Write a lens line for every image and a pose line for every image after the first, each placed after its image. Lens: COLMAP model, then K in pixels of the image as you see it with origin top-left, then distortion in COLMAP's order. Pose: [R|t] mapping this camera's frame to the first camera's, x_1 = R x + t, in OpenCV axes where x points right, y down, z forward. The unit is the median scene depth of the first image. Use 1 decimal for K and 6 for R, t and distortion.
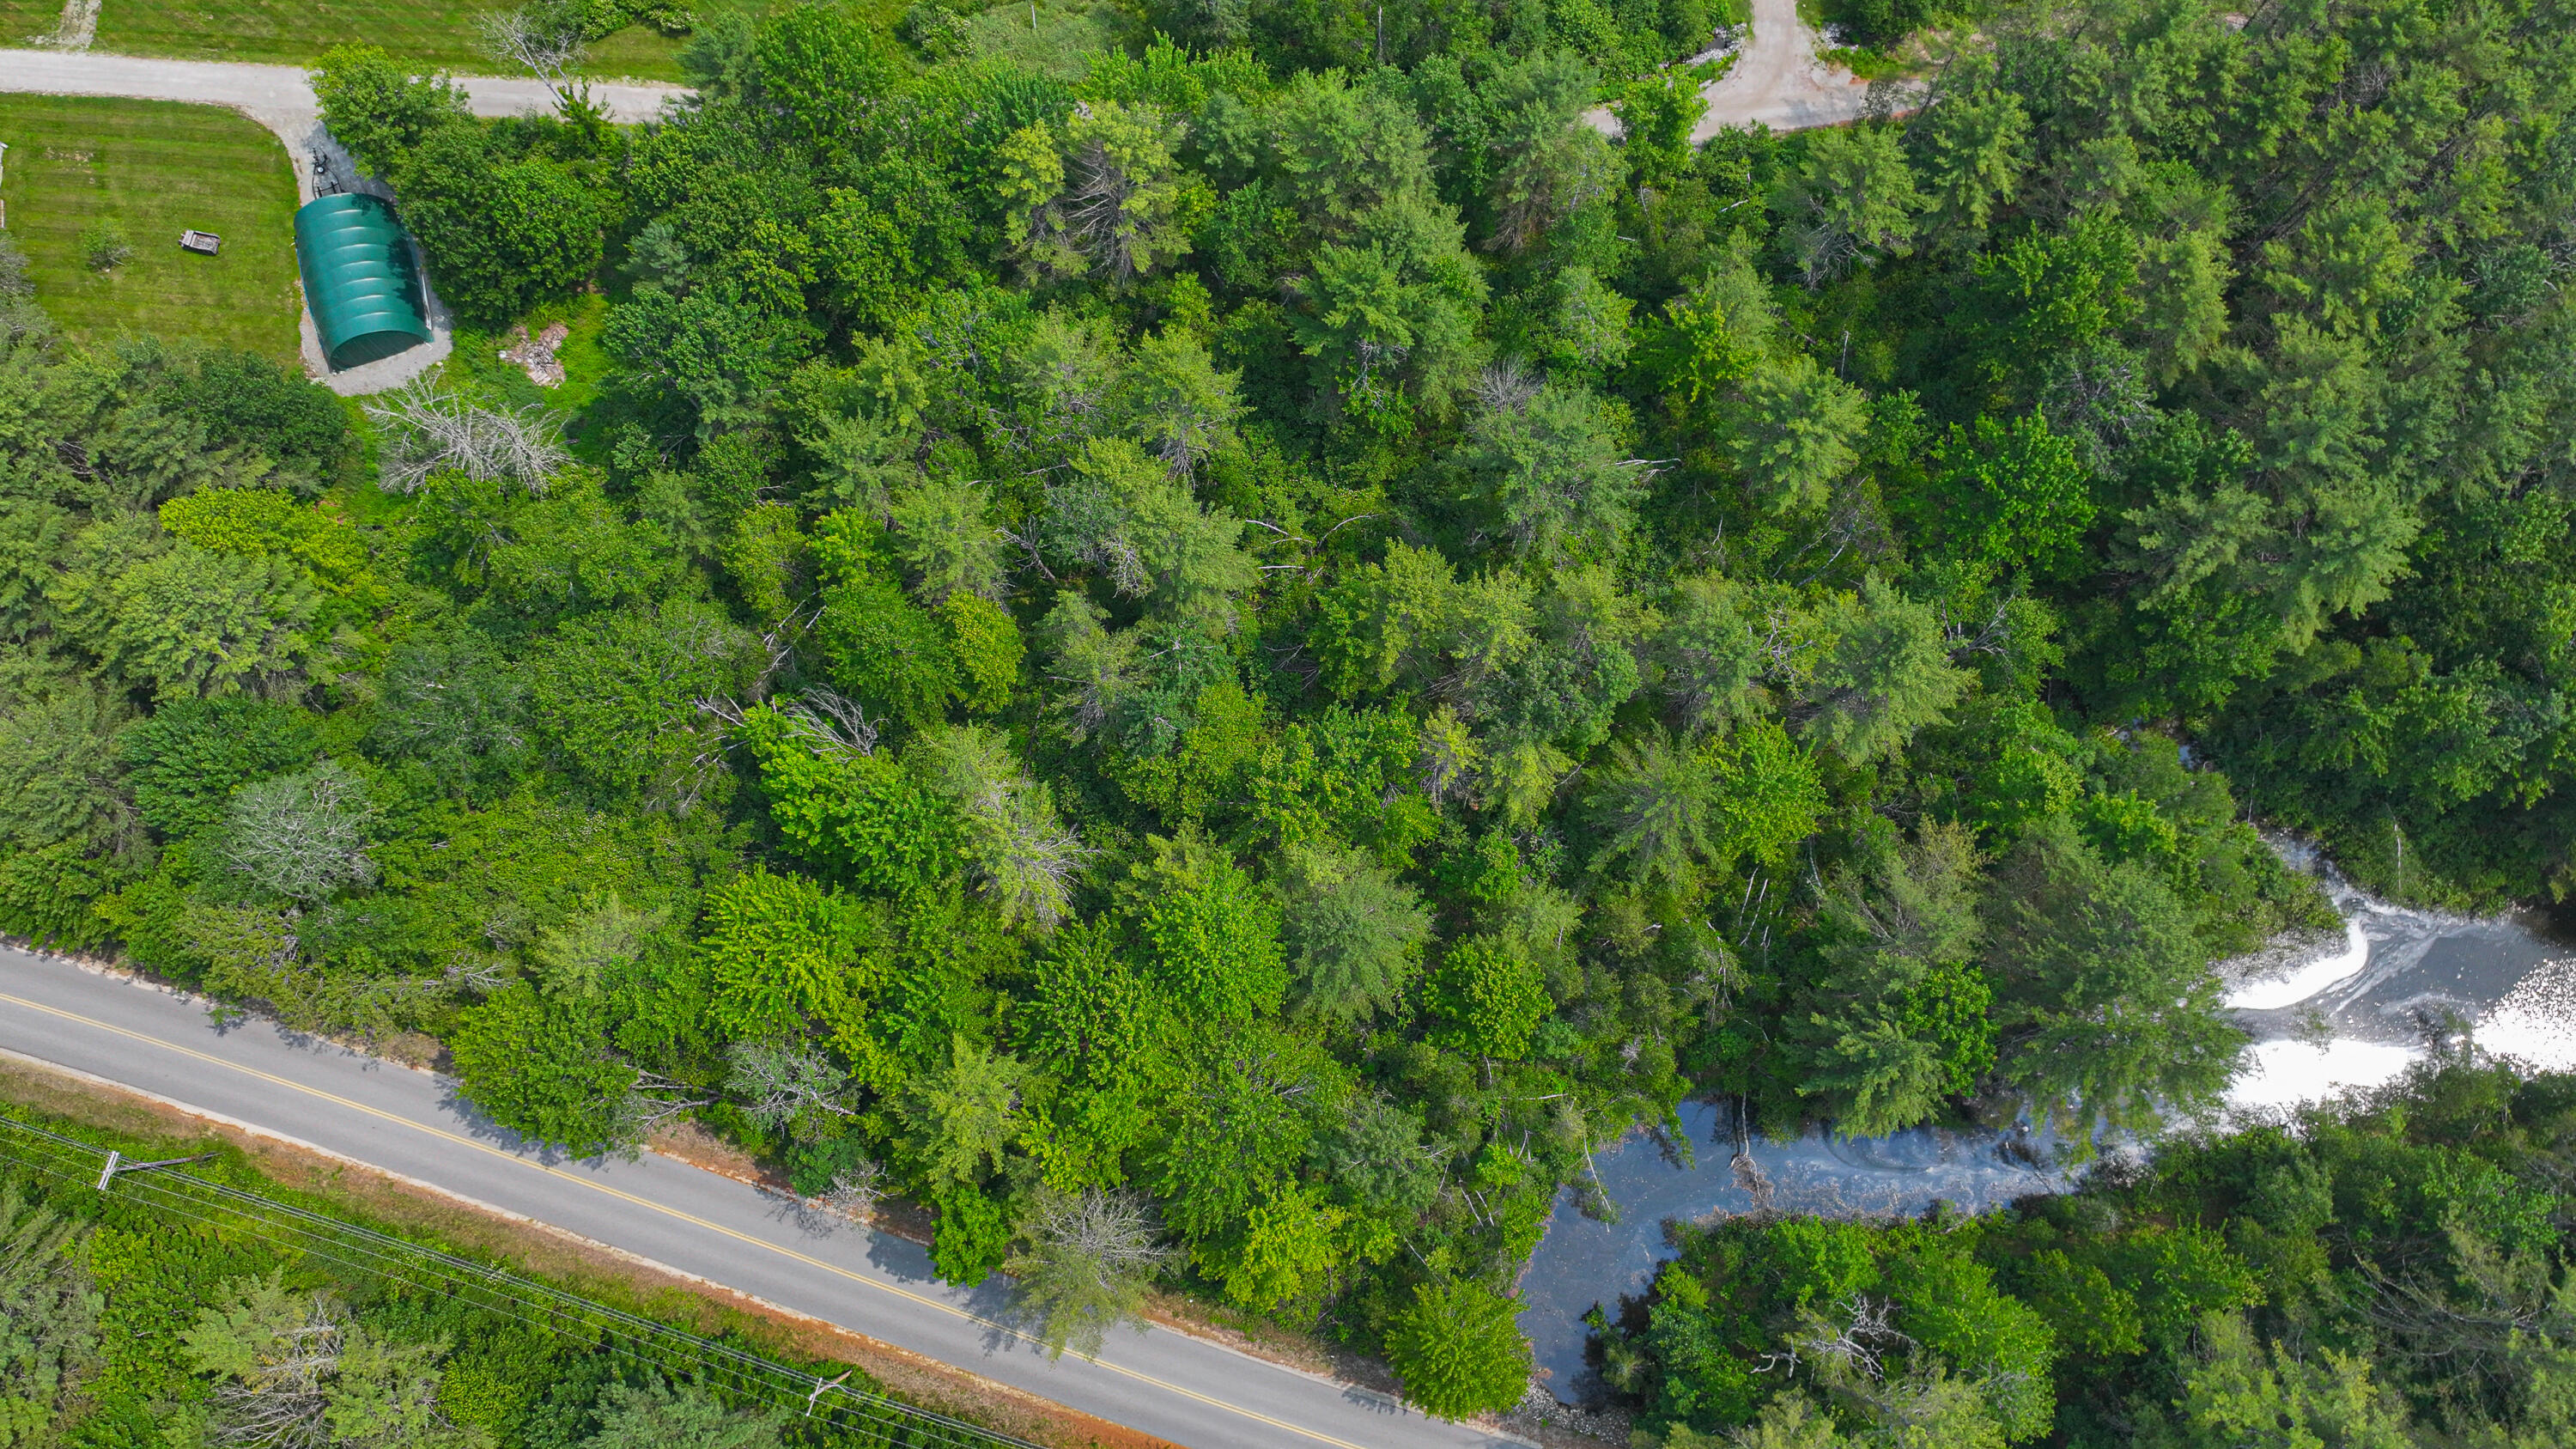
lens RADIAL K [[1820.0, 0, 1298.1], [0, 1820.0, 713.7], [0, 0, 1]] dist [0.001450, 0.013561]
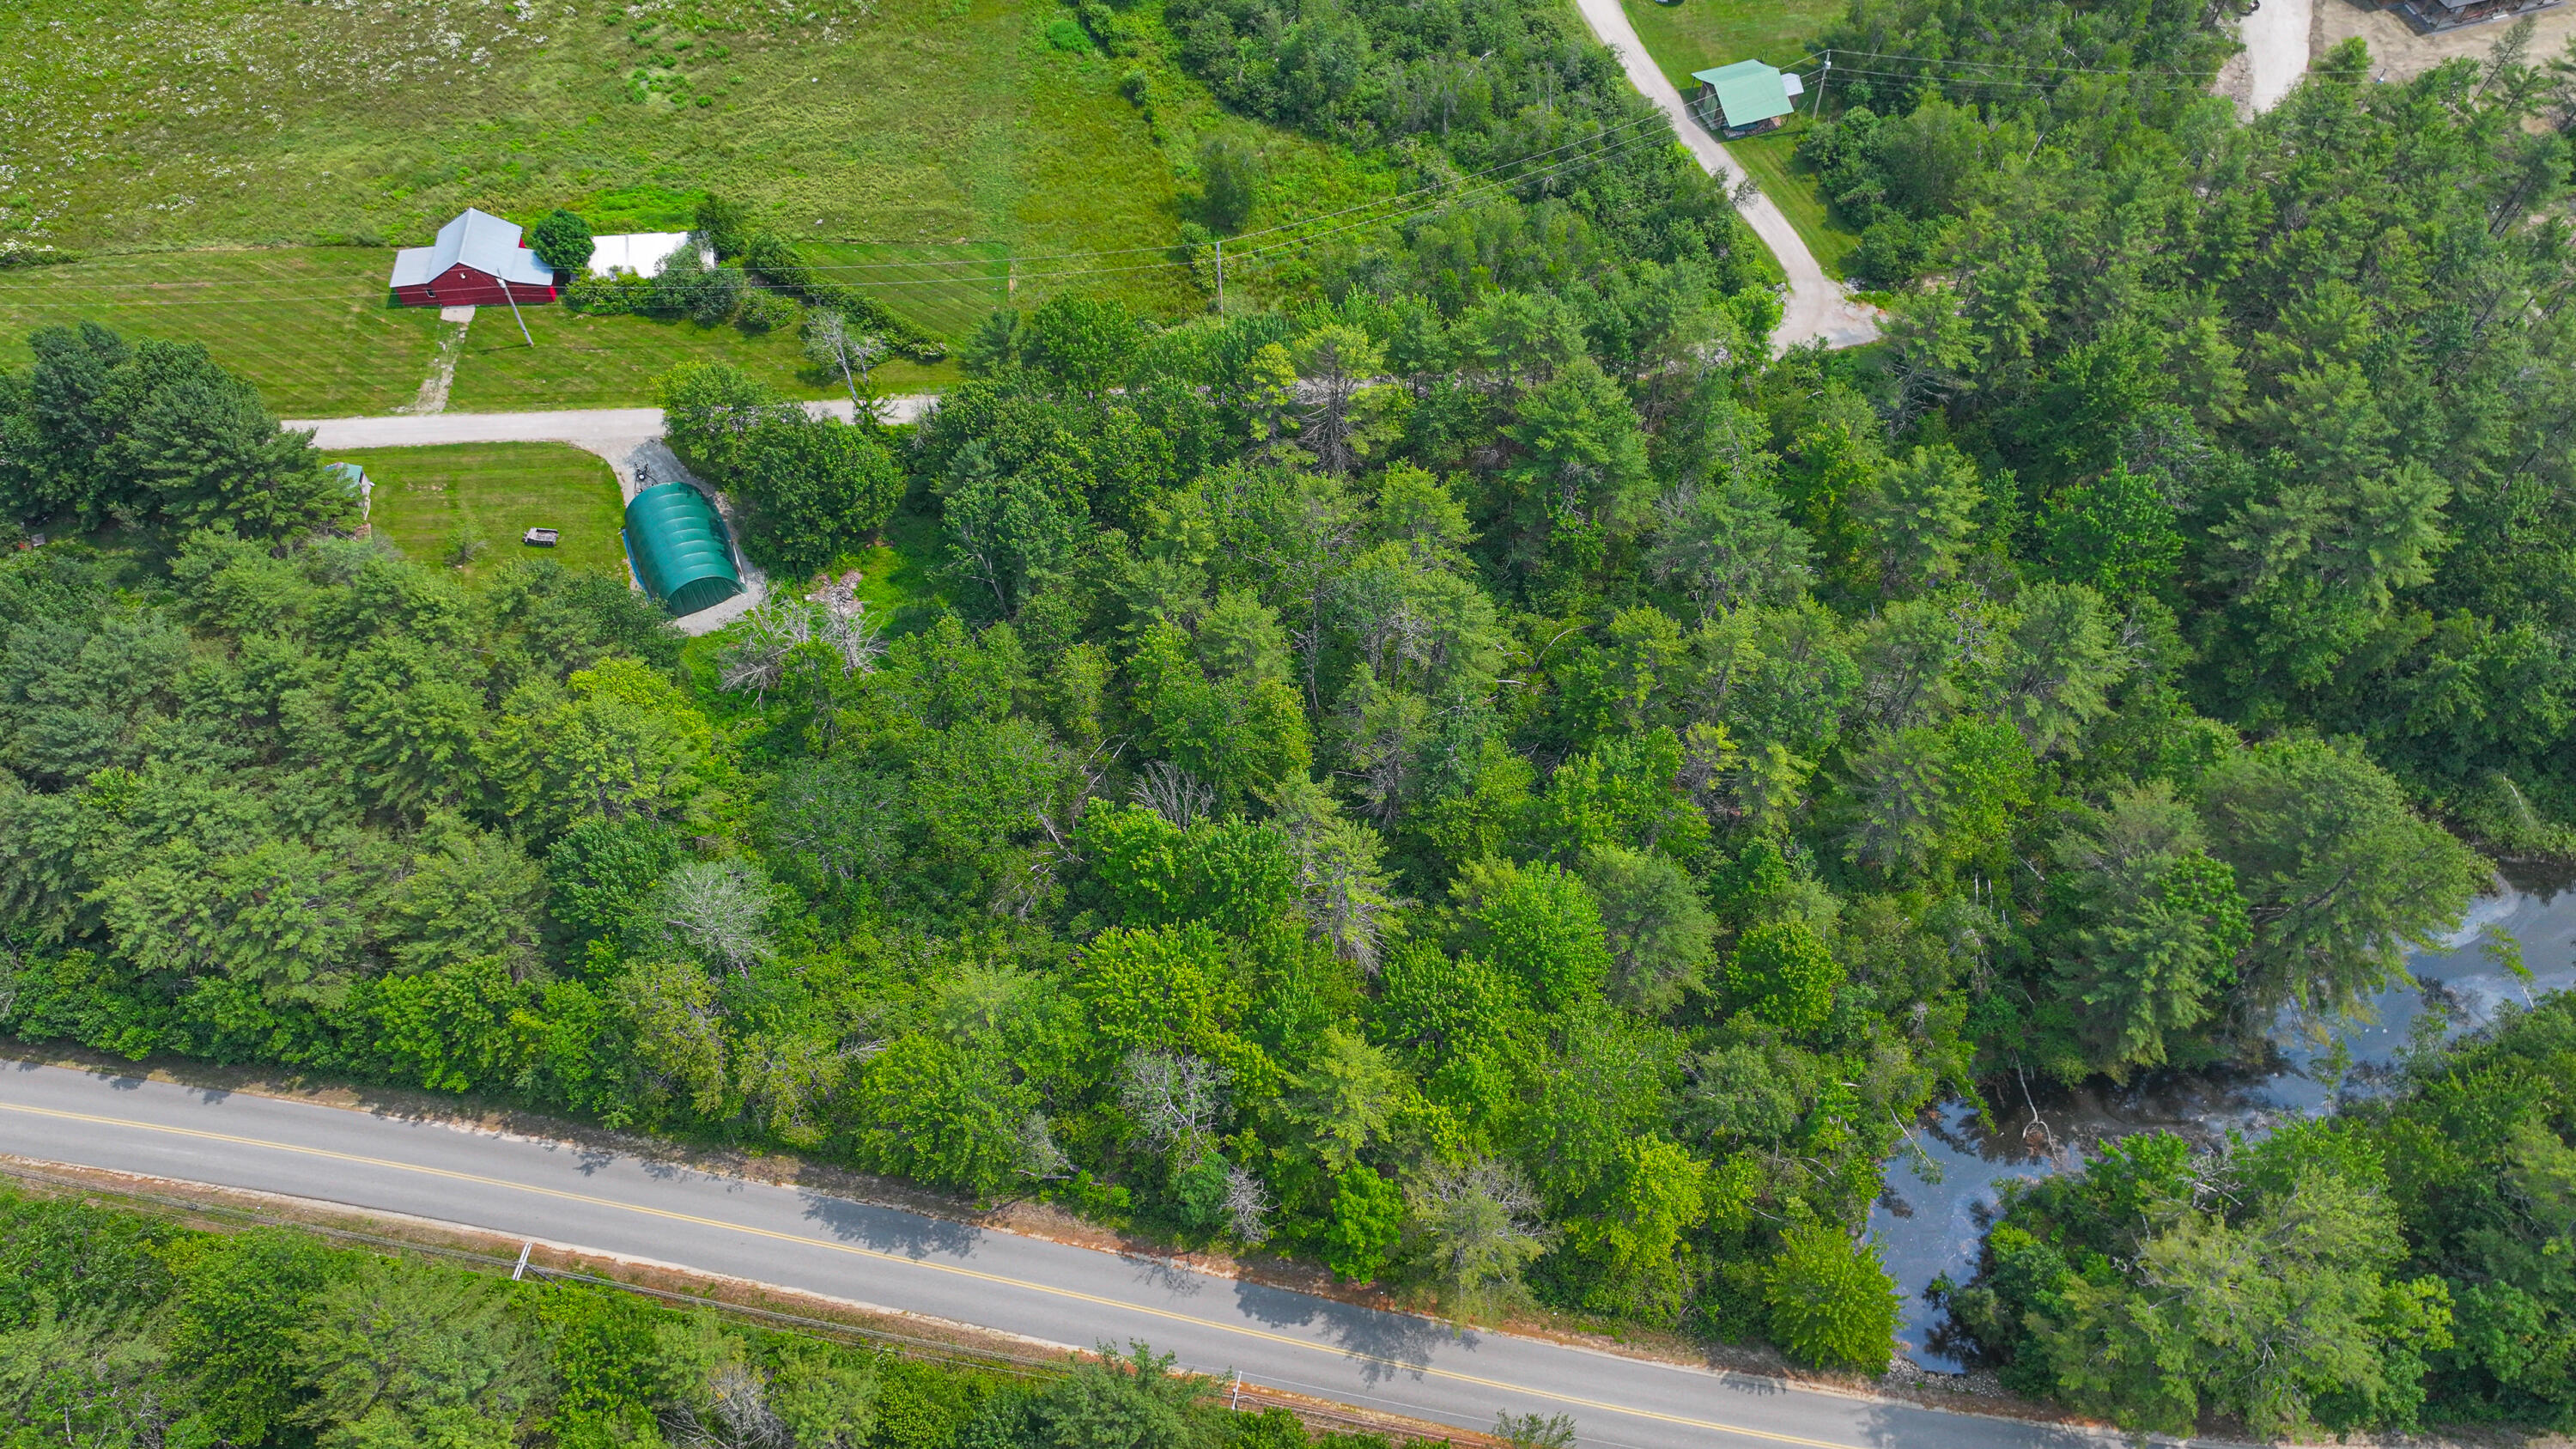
lens RADIAL K [[1820.0, 0, 1298.1], [0, 1820.0, 713.7], [0, 0, 1]] dist [0.001450, 0.013561]
pose [[0.992736, -0.098323, 0.069340, -0.241424], [0.116144, 0.933576, -0.339037, 0.337958], [-0.031399, 0.344628, 0.938214, -0.078626]]
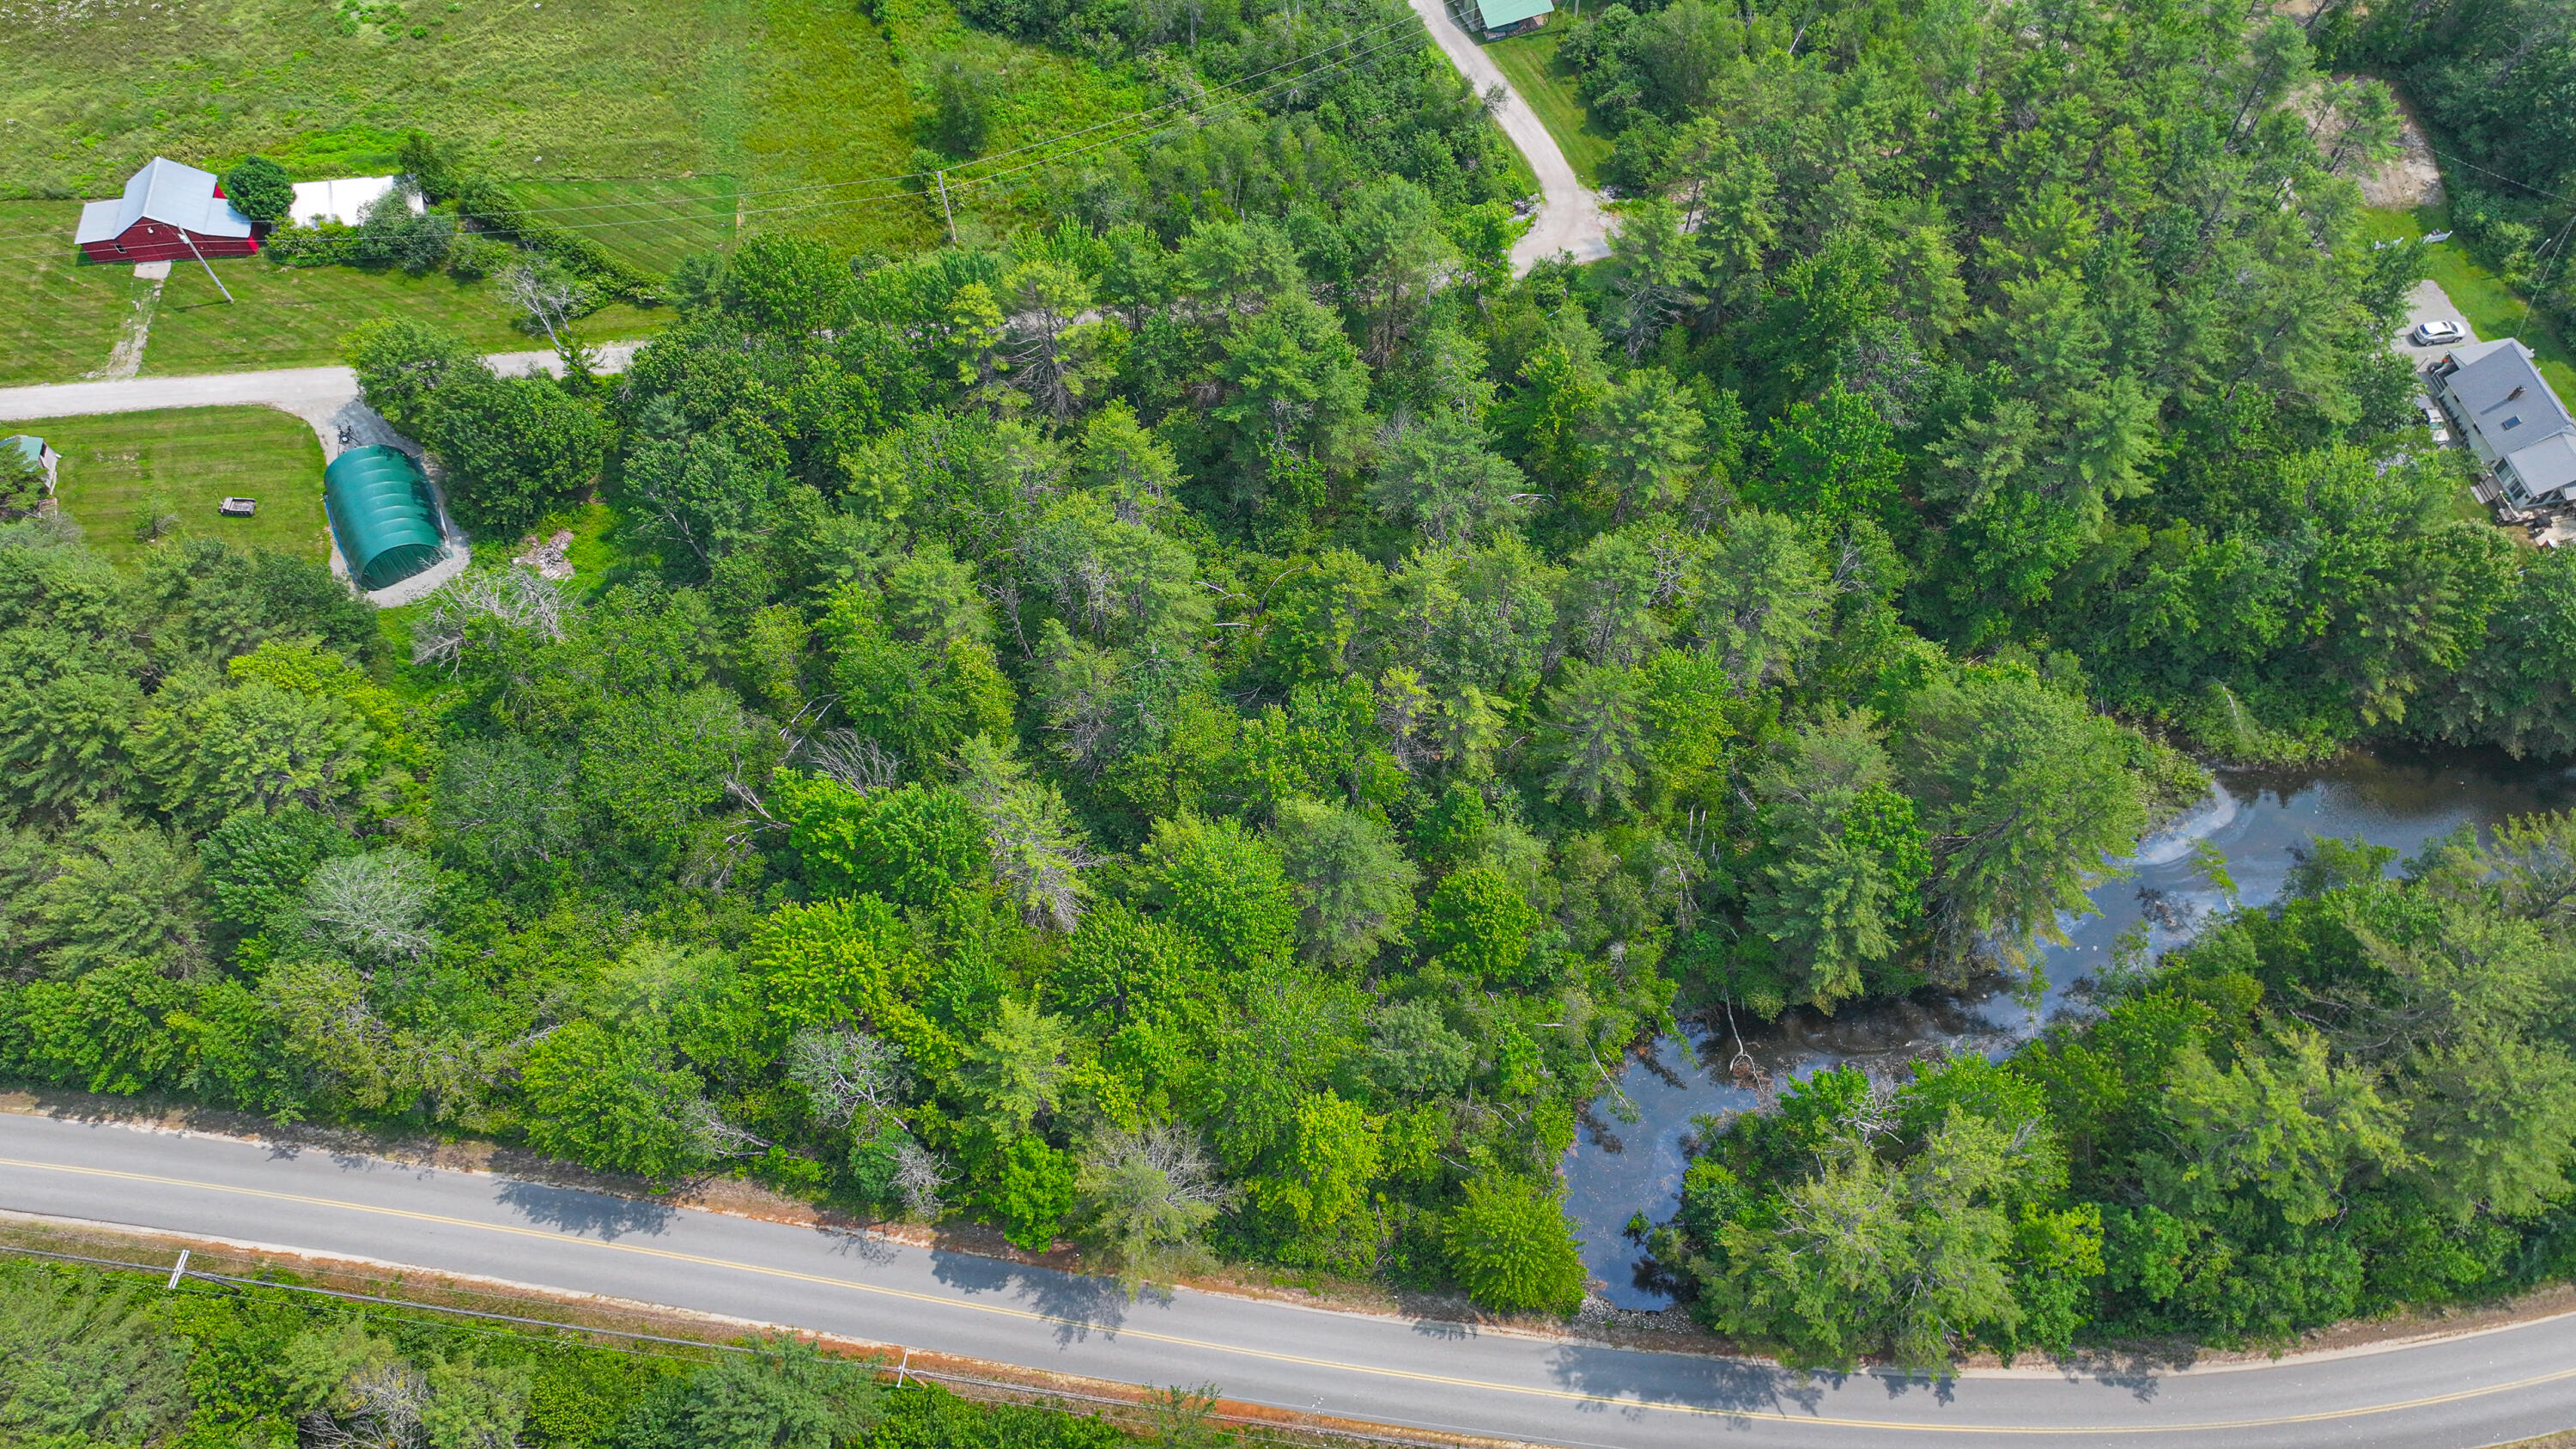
lens RADIAL K [[1820.0, 0, 1298.1], [0, 1820.0, 713.7], [0, 0, 1]] dist [0.001450, 0.013561]
pose [[0.986921, -0.139139, 0.081407, -0.073013], [0.156487, 0.948178, -0.276532, 0.313938], [-0.038712, 0.285655, 0.957550, -0.076879]]
